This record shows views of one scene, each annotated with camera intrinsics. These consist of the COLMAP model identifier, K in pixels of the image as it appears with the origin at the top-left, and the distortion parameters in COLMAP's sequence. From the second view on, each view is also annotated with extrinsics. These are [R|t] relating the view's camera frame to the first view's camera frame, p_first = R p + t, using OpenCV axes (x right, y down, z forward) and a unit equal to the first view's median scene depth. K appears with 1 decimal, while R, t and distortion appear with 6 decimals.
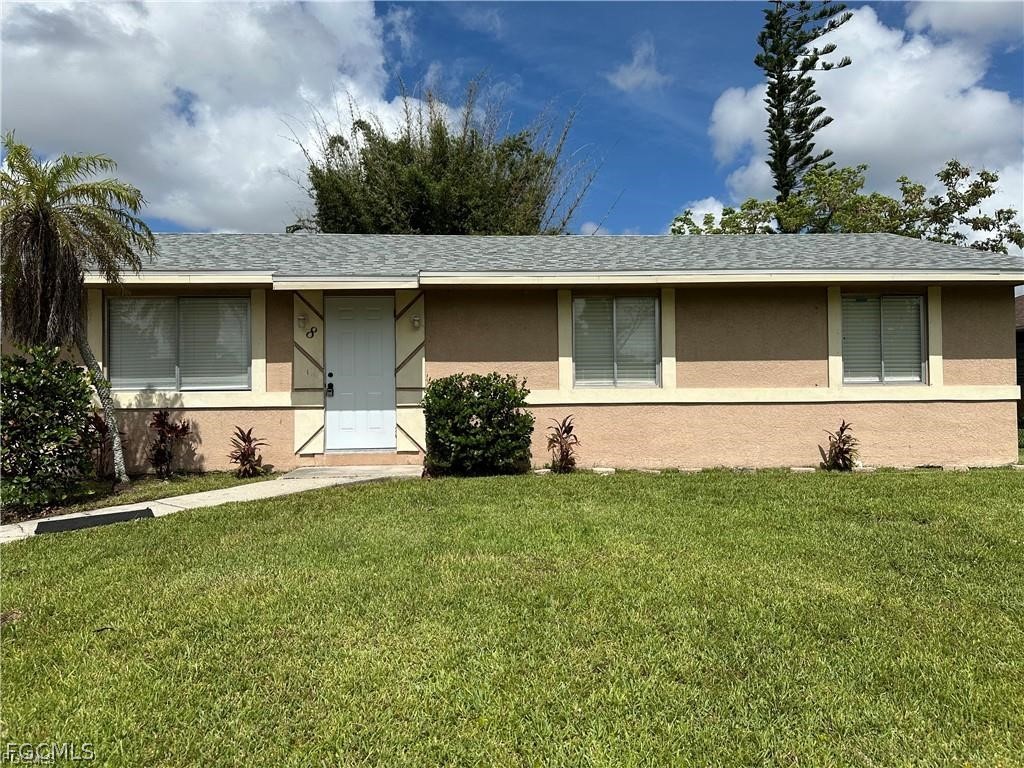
lens RADIAL K [[716.4, 0, 513.7], [0, 716.4, 378.9], [0, 0, 1]] dist [0.141828, -0.181504]
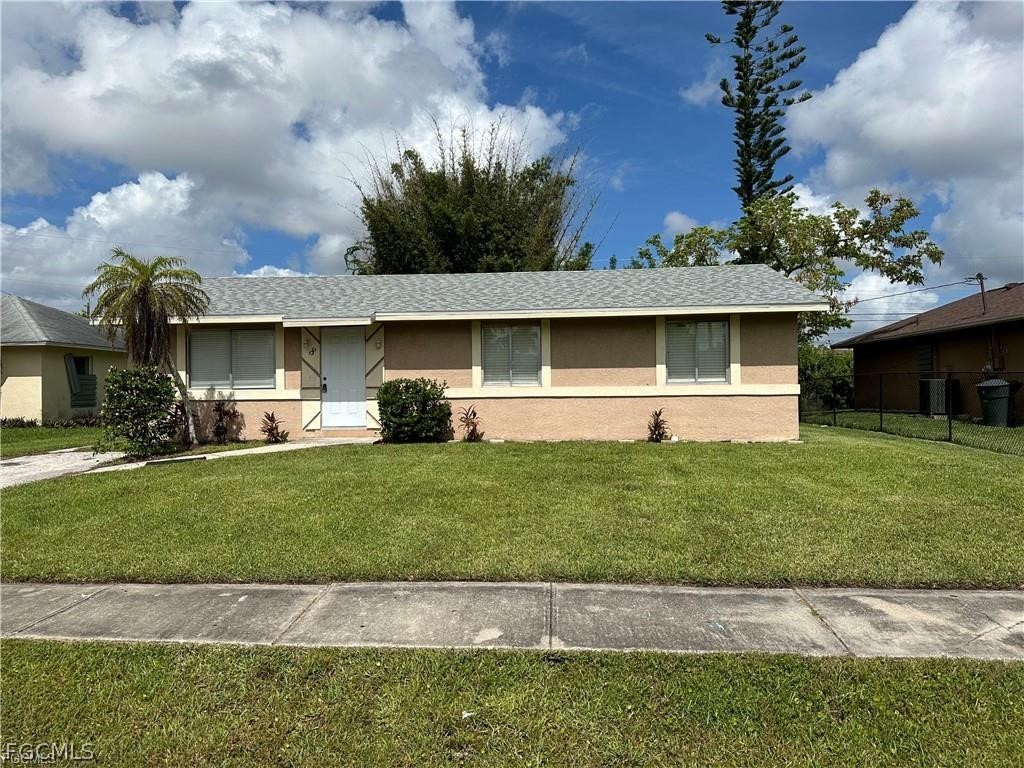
lens RADIAL K [[716.4, 0, 513.7], [0, 716.4, 378.9], [0, 0, 1]] dist [0.141828, -0.181504]
pose [[0.993546, -0.002543, -0.113403, 0.321912], [0.004074, 0.999904, 0.013267, -0.023804], [0.113358, -0.013643, 0.993461, -0.486806]]
